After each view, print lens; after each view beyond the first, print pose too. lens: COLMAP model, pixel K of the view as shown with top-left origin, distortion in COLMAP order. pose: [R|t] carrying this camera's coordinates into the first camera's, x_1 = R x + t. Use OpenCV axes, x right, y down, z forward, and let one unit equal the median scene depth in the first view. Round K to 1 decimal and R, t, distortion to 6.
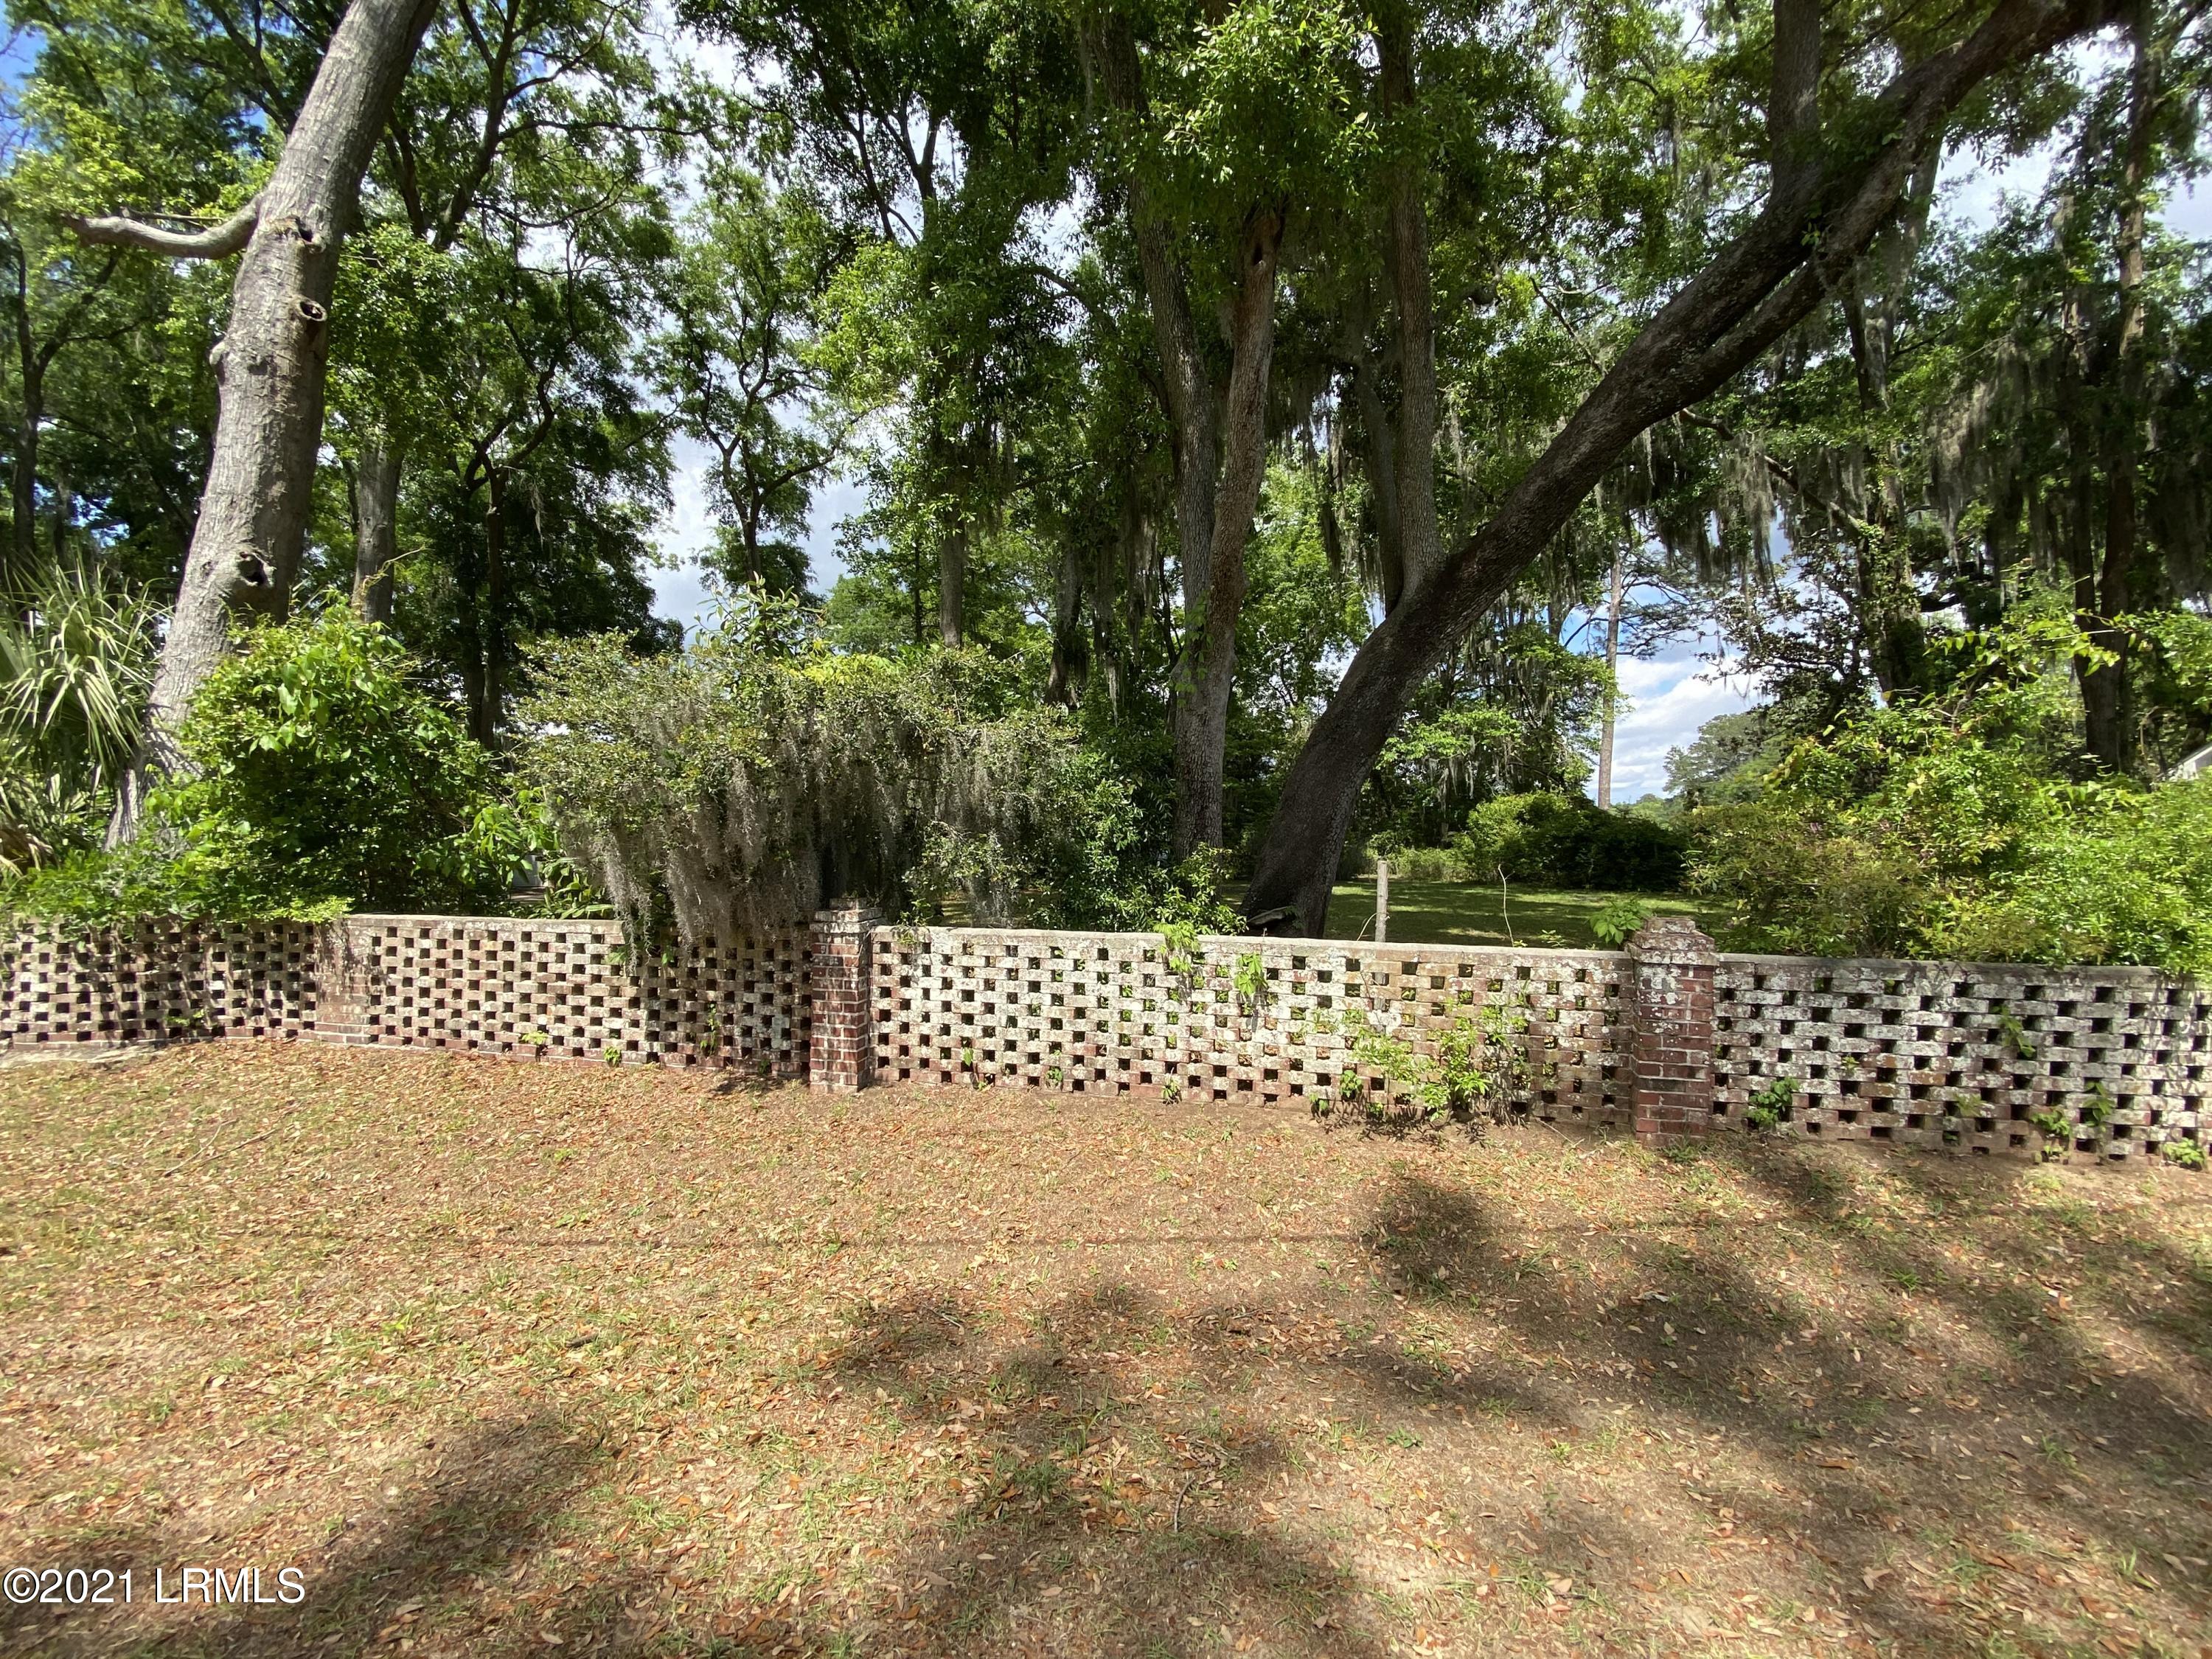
lens RADIAL K [[885.5, 0, 1107.5], [0, 885.5, 839.9], [0, 0, 1]] dist [-0.026951, -0.000937]
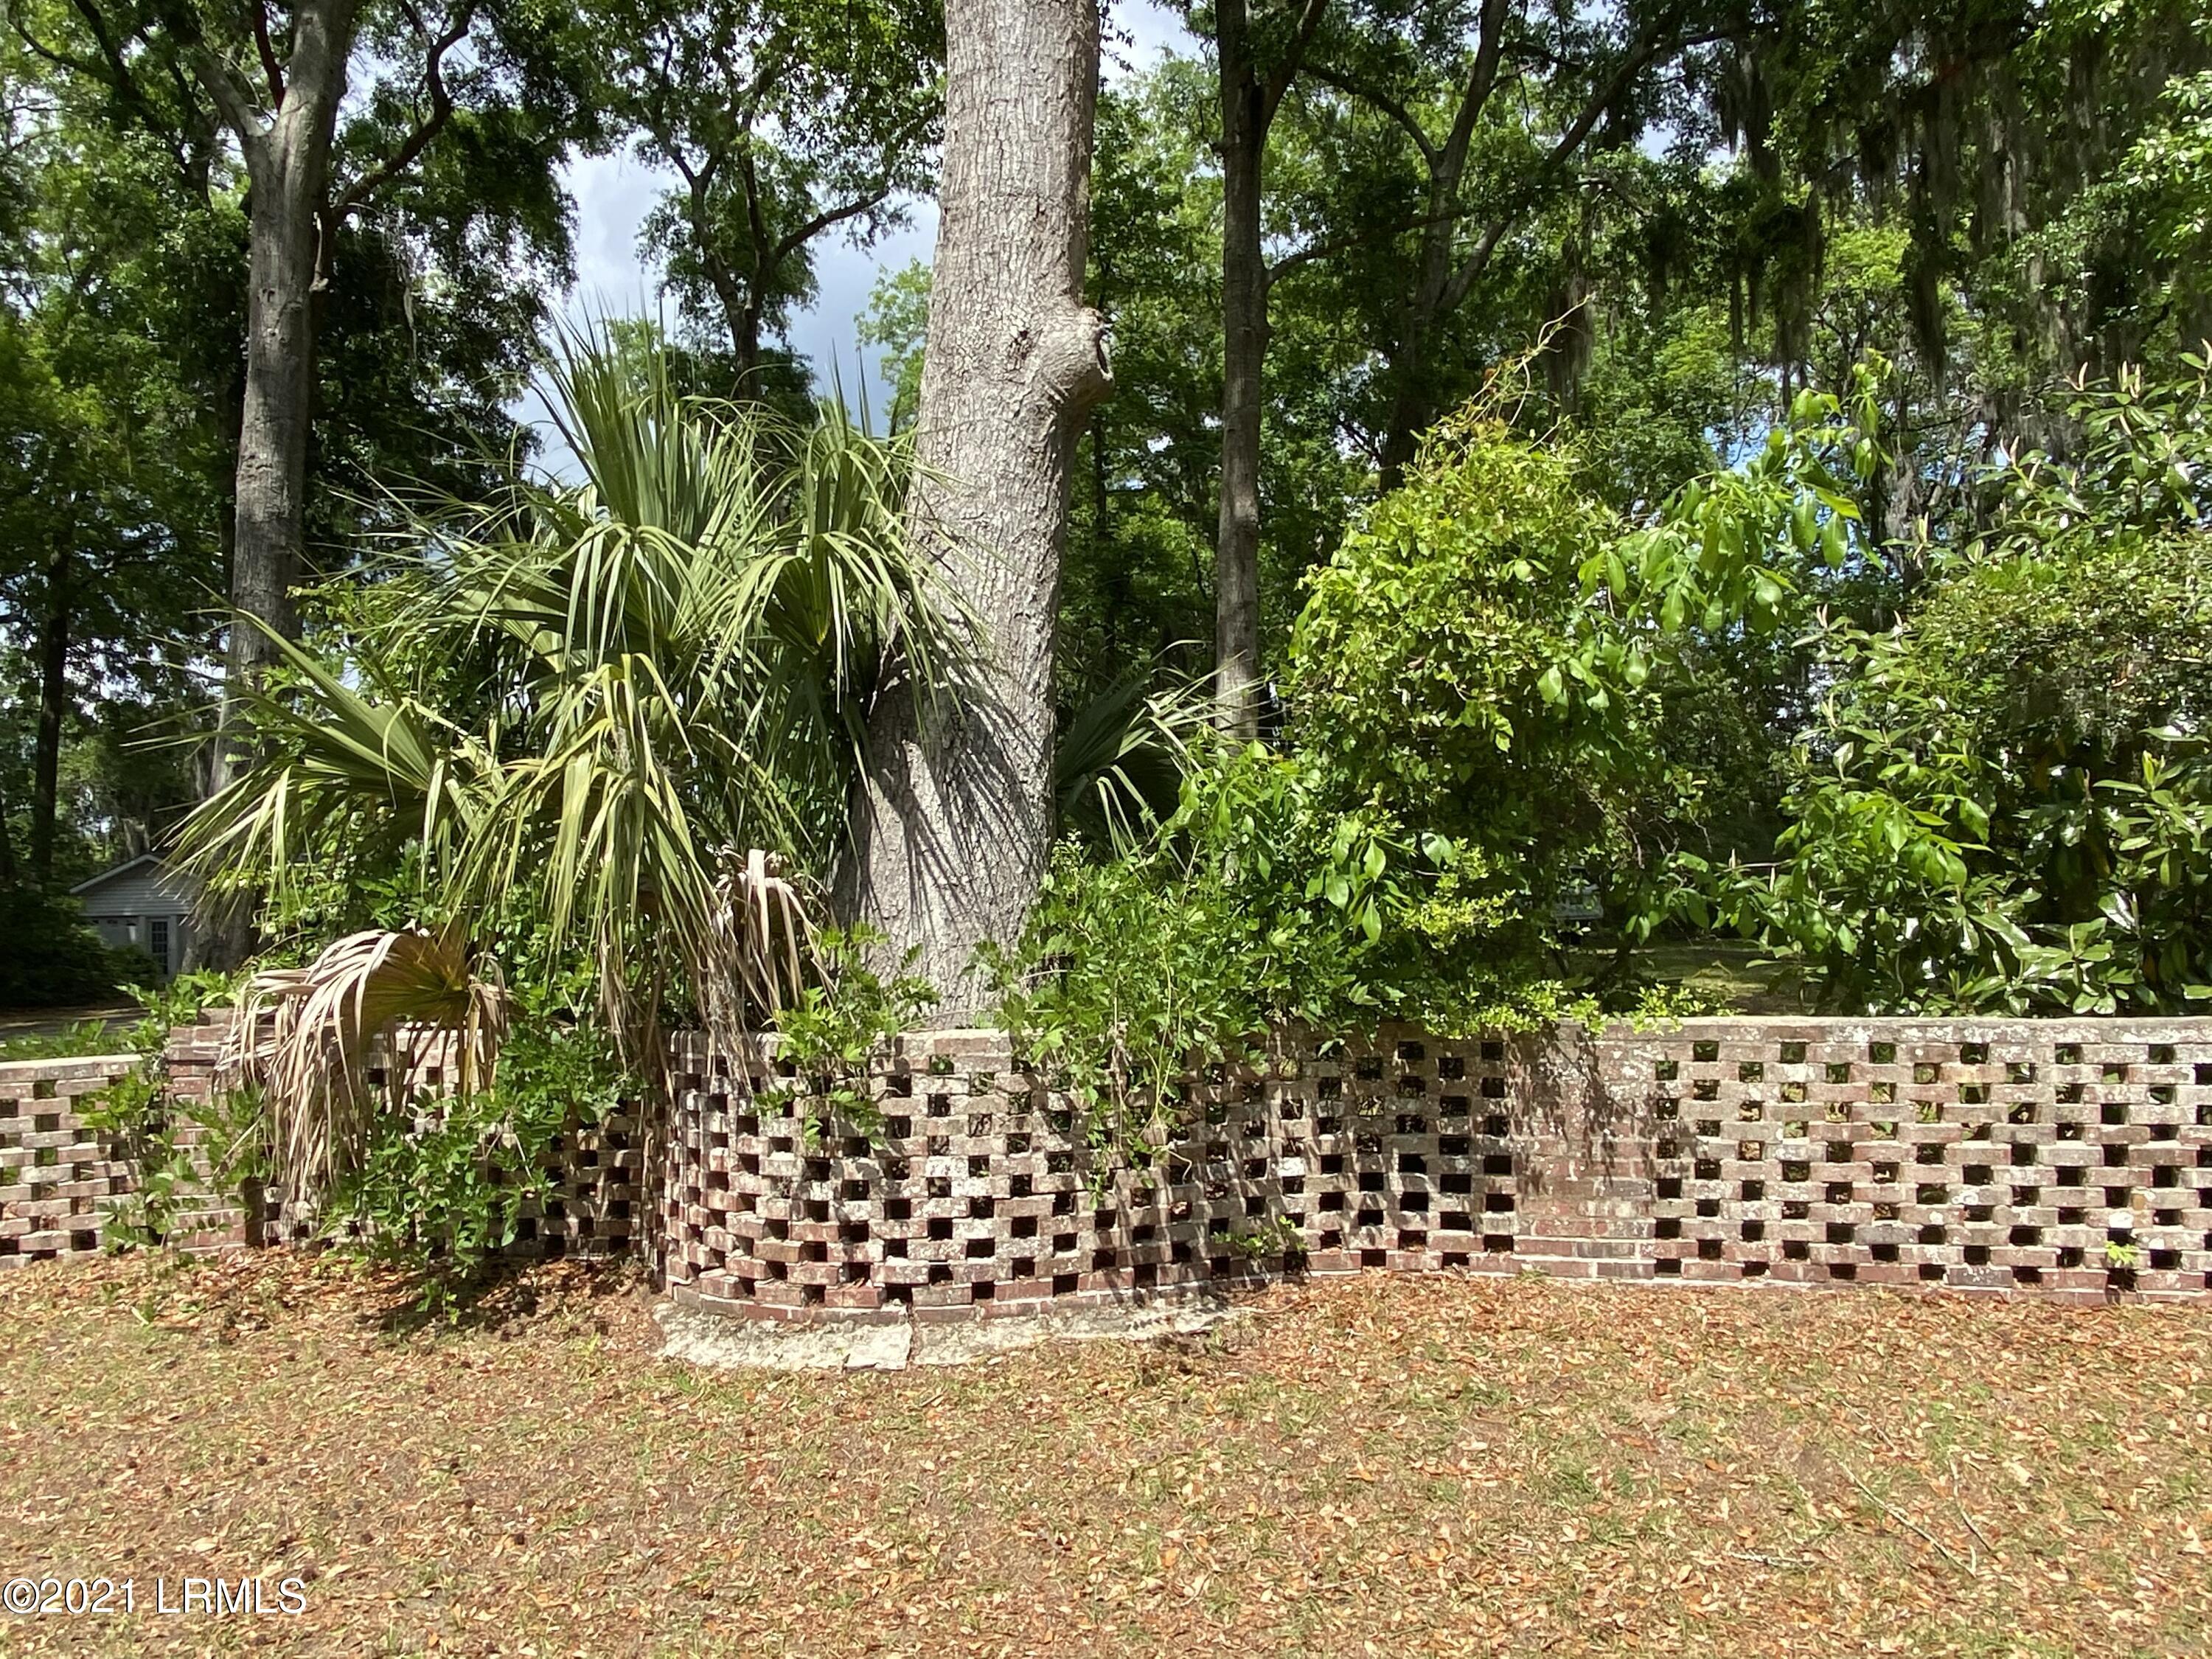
lens RADIAL K [[1516.4, 0, 1095.5], [0, 1516.4, 820.9], [0, 0, 1]] dist [0.052698, -0.028848]
pose [[0.999458, -0.017382, 0.027965, -1.196772], [0.018150, 0.999459, -0.027438, -0.009362], [-0.027473, 0.027930, 0.999232, 0.117789]]
